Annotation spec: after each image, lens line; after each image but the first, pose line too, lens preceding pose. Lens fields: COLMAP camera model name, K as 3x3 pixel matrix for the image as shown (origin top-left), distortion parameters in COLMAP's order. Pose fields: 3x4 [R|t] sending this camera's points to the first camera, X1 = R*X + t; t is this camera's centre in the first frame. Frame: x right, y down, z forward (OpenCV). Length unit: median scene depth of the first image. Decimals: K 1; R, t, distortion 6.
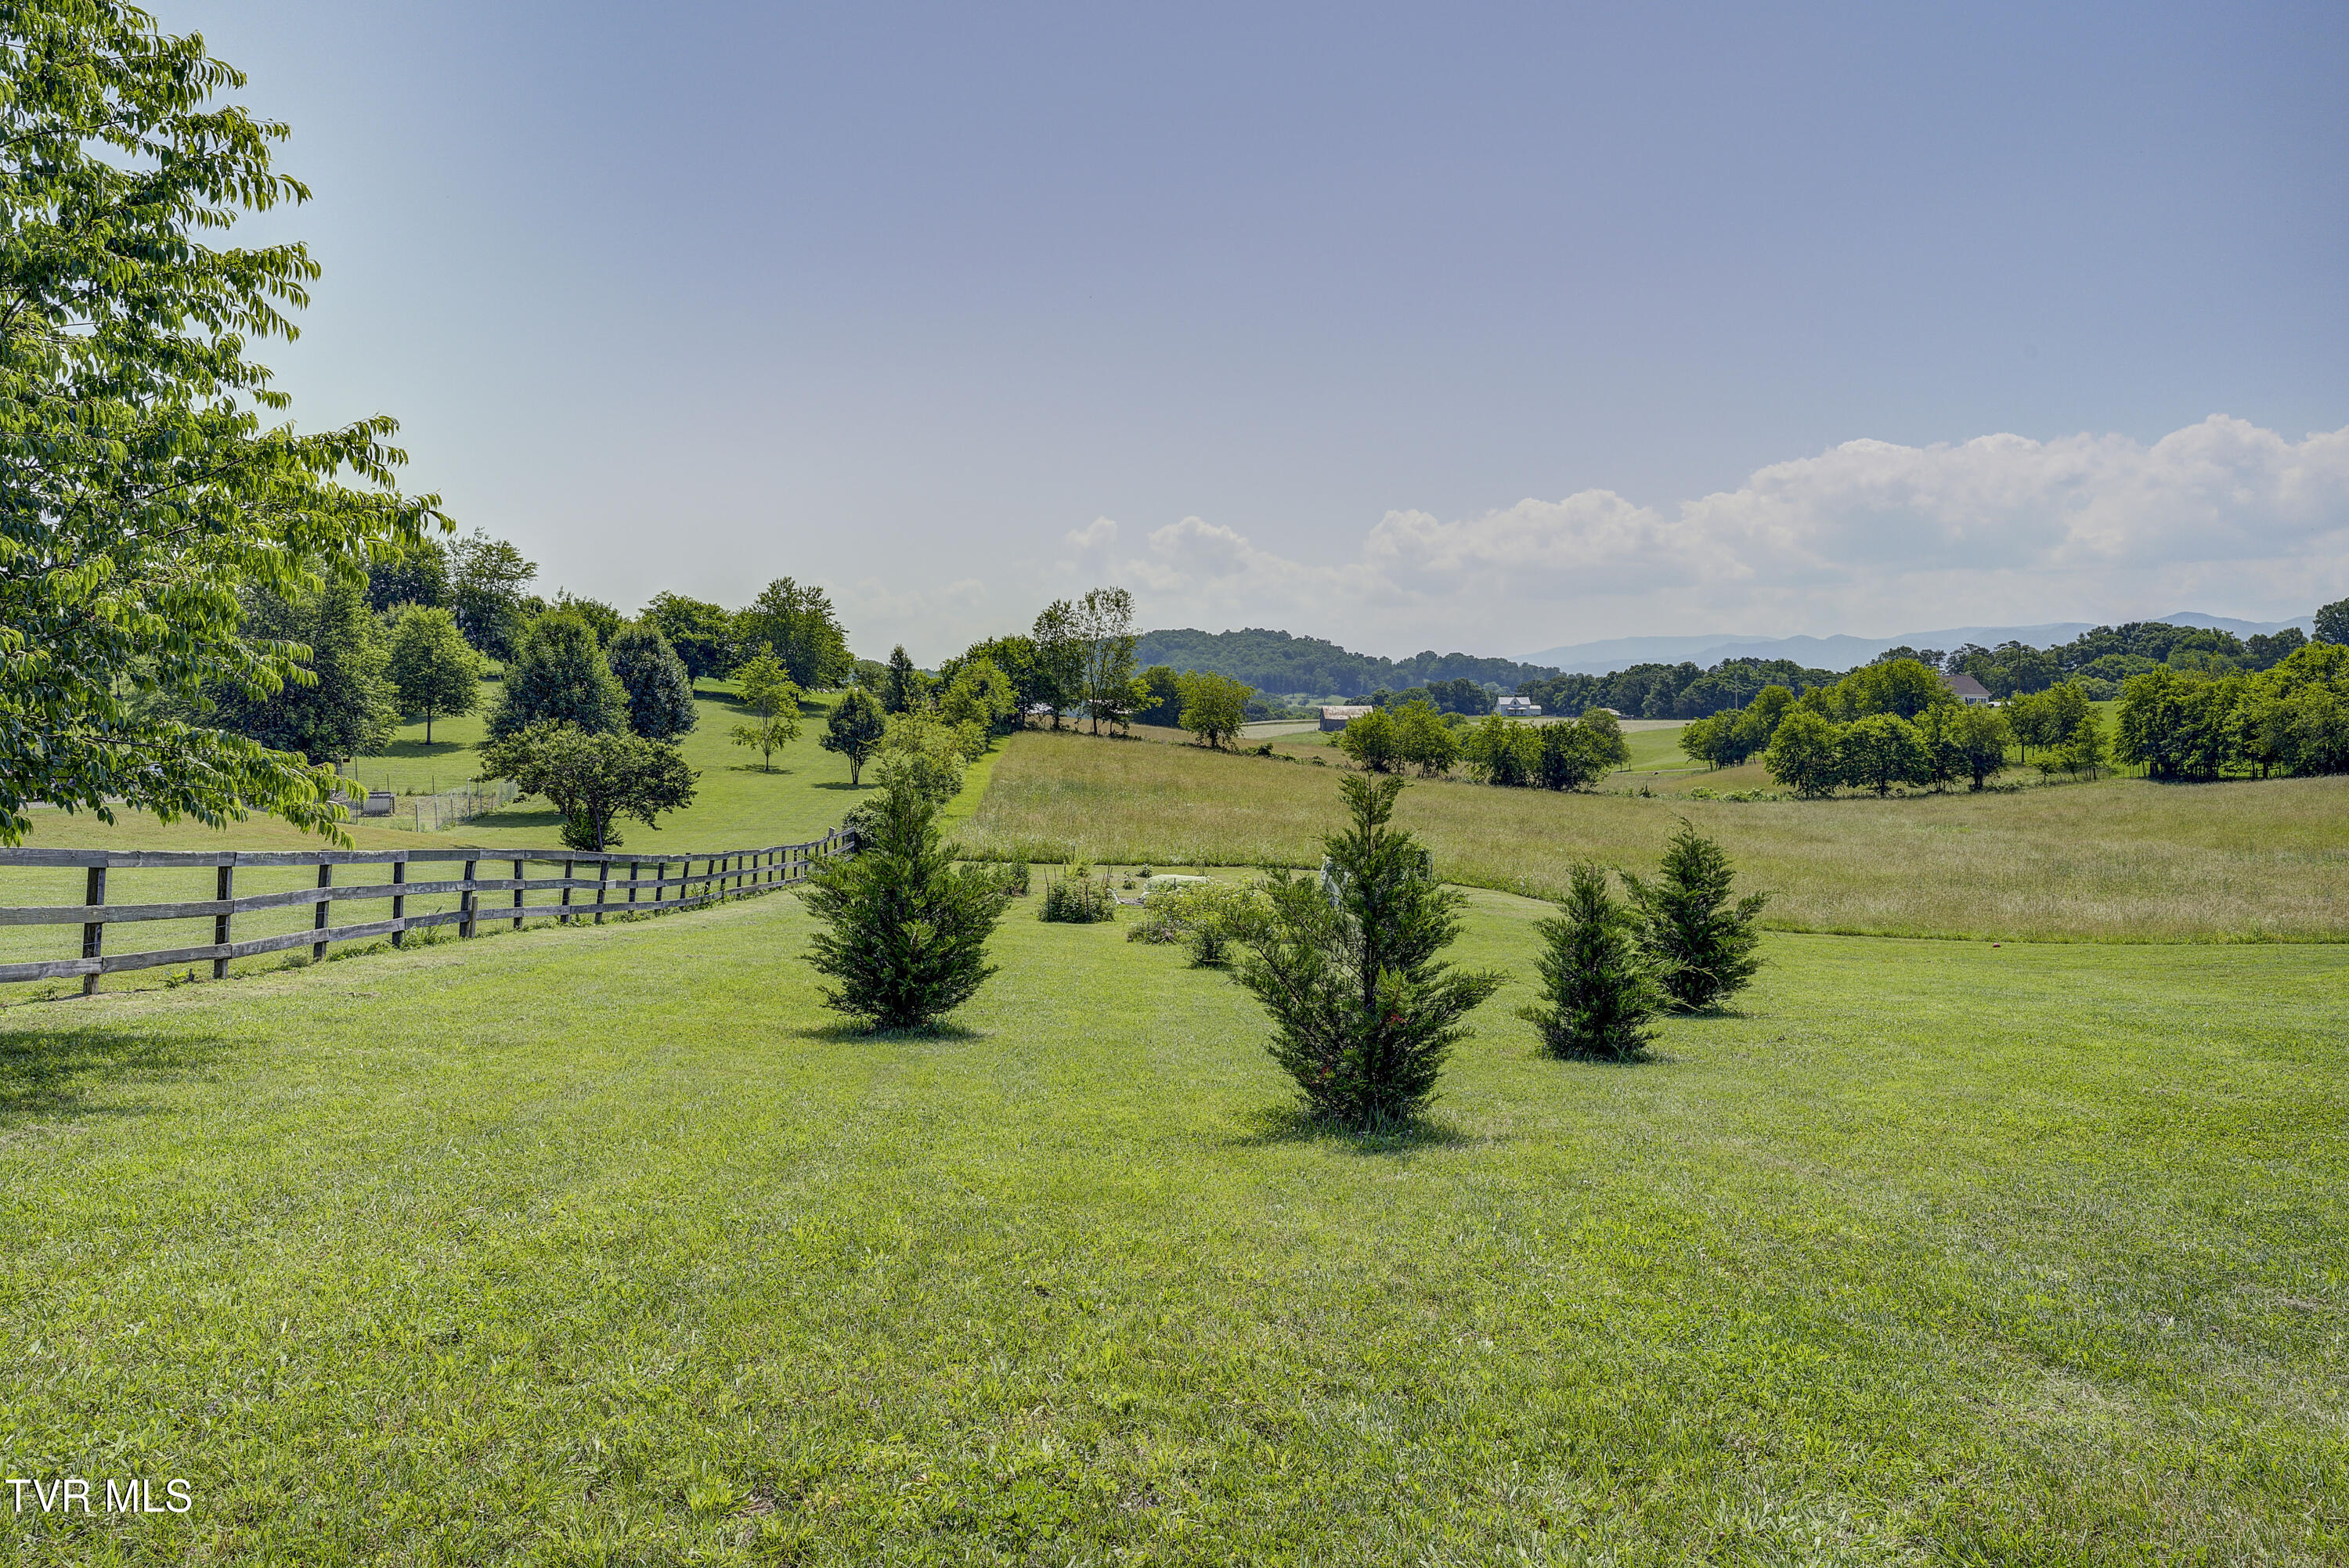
lens RADIAL K [[1518.8, 0, 1173.1], [0, 1518.8, 772.1], [0, 0, 1]] dist [0.026469, -0.006187]
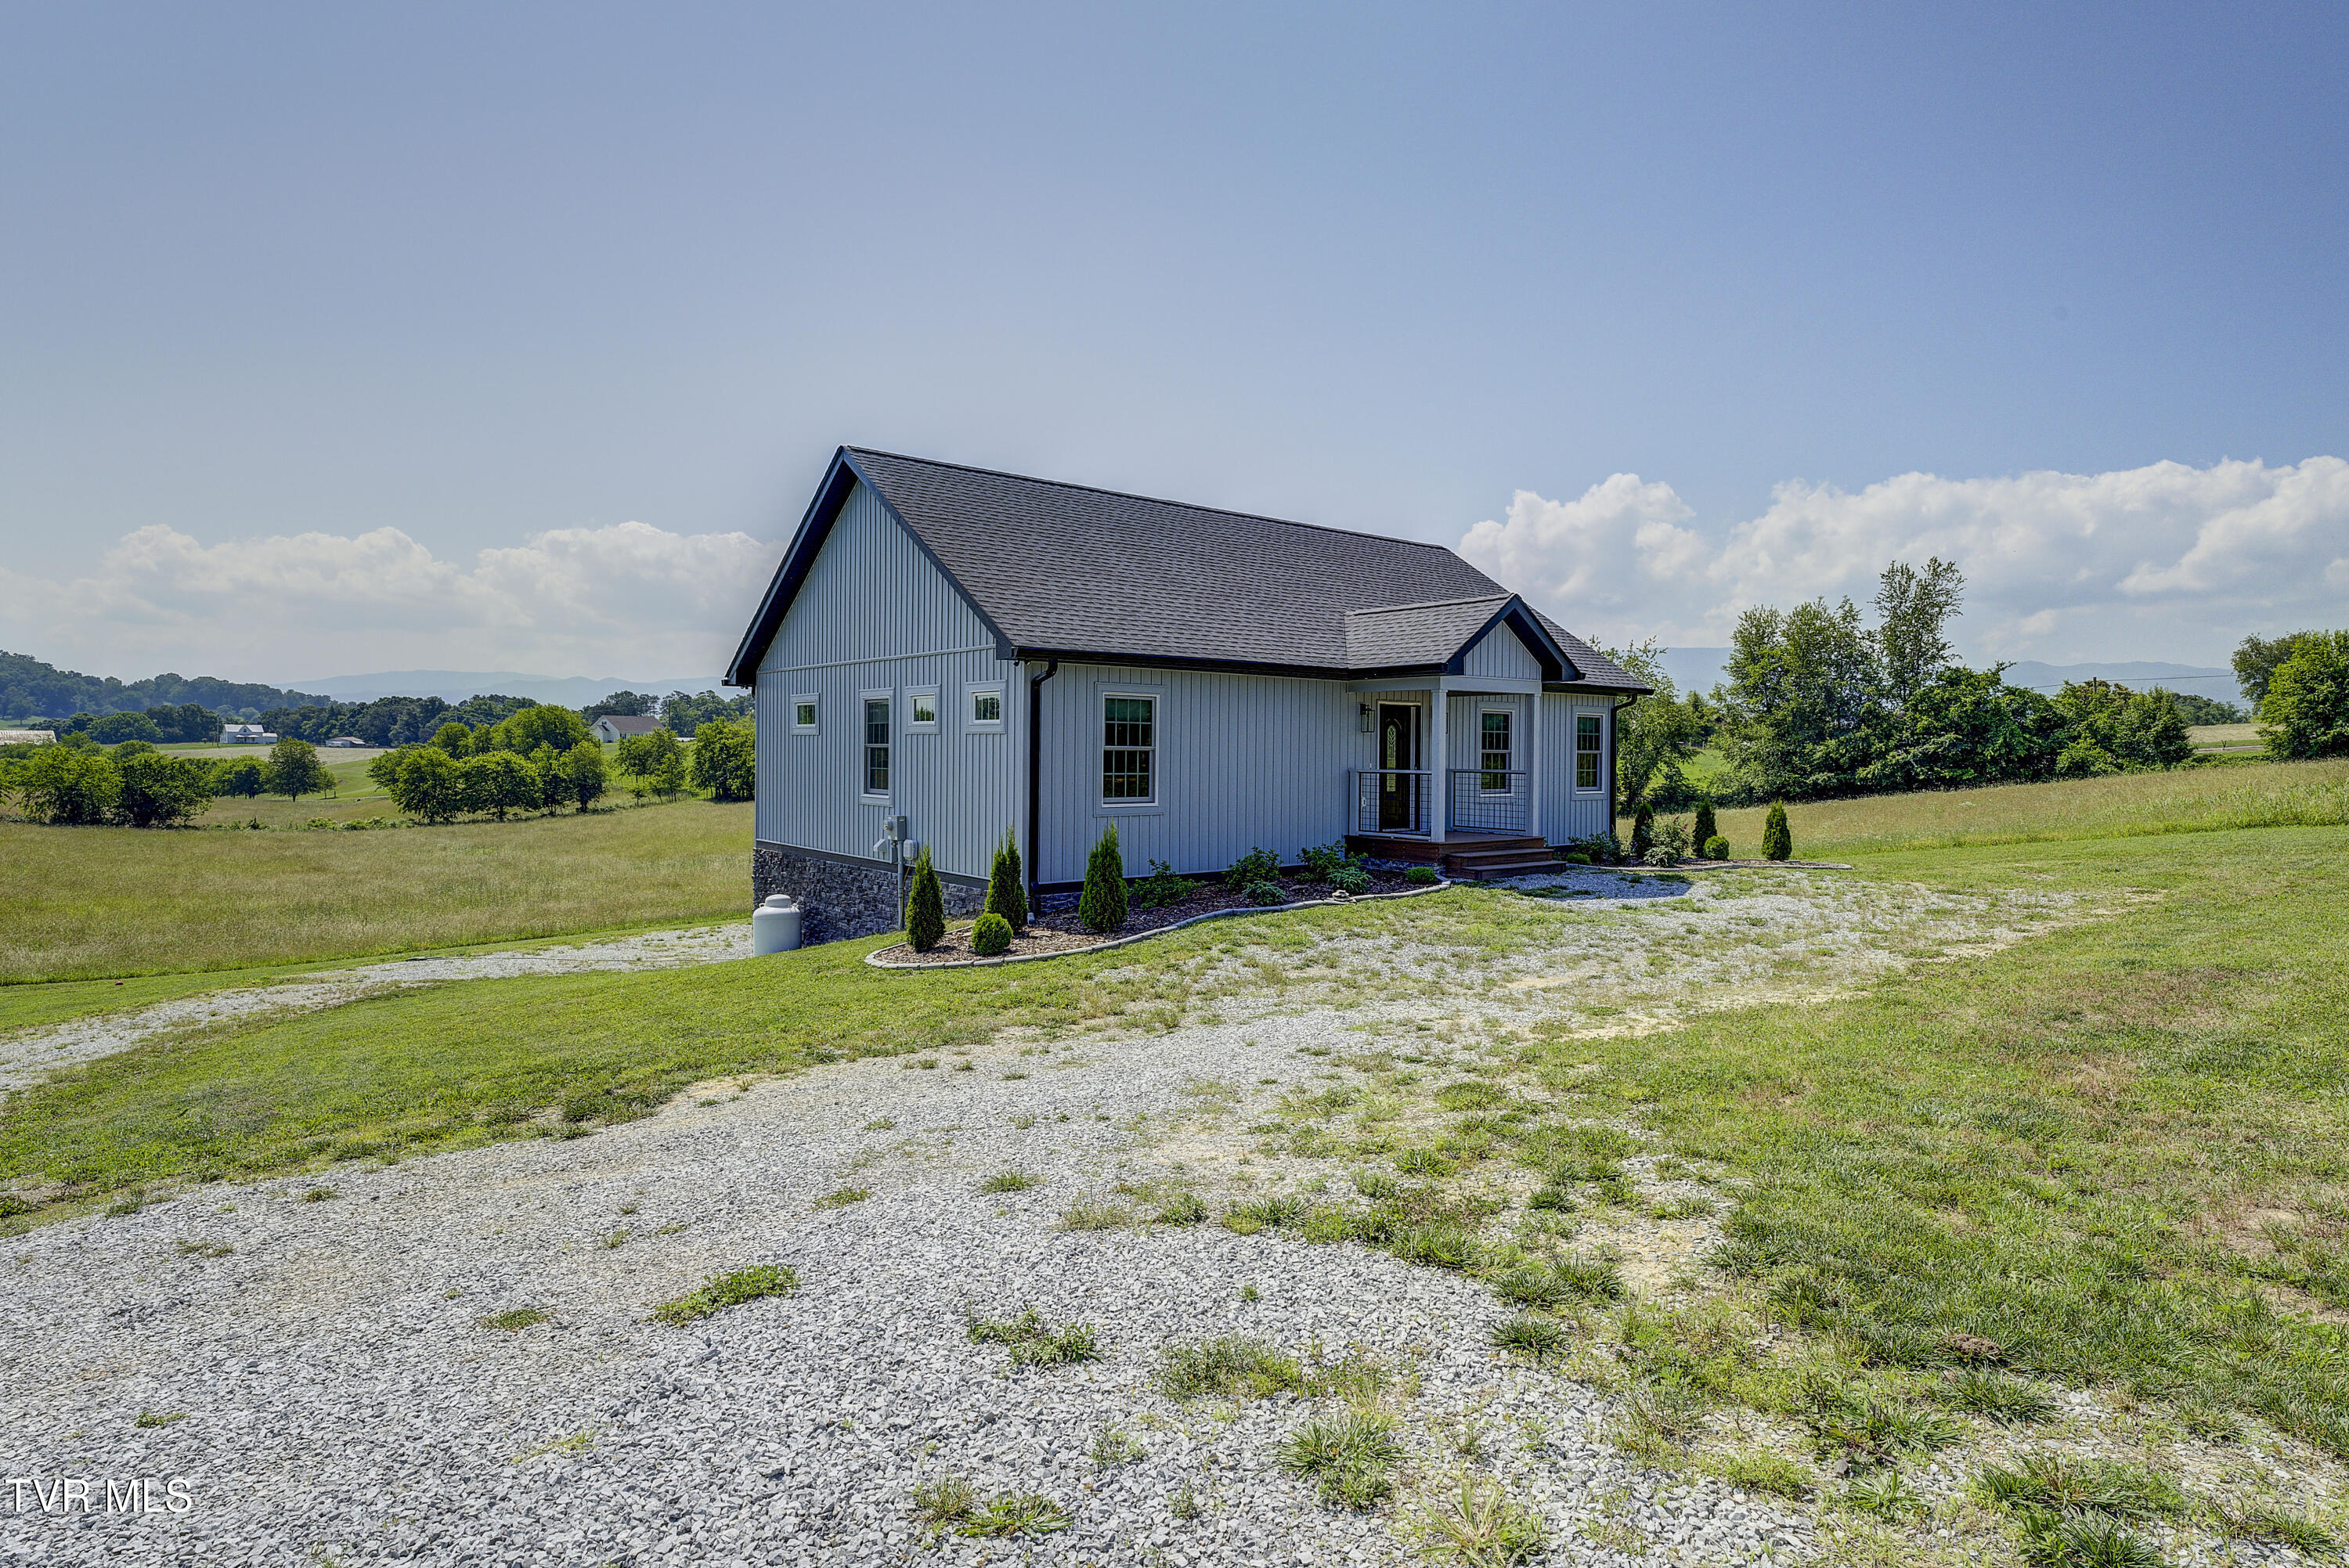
lens RADIAL K [[1248.9, 0, 1186.0], [0, 1248.9, 766.5], [0, 0, 1]] dist [-0.001092, -0.001248]
pose [[0.666703, -0.003567, 0.745315, 0.095171], [0.017816, 0.999779, -0.011152, -0.005386], [-0.745110, 0.020714, 0.666620, -0.048669]]
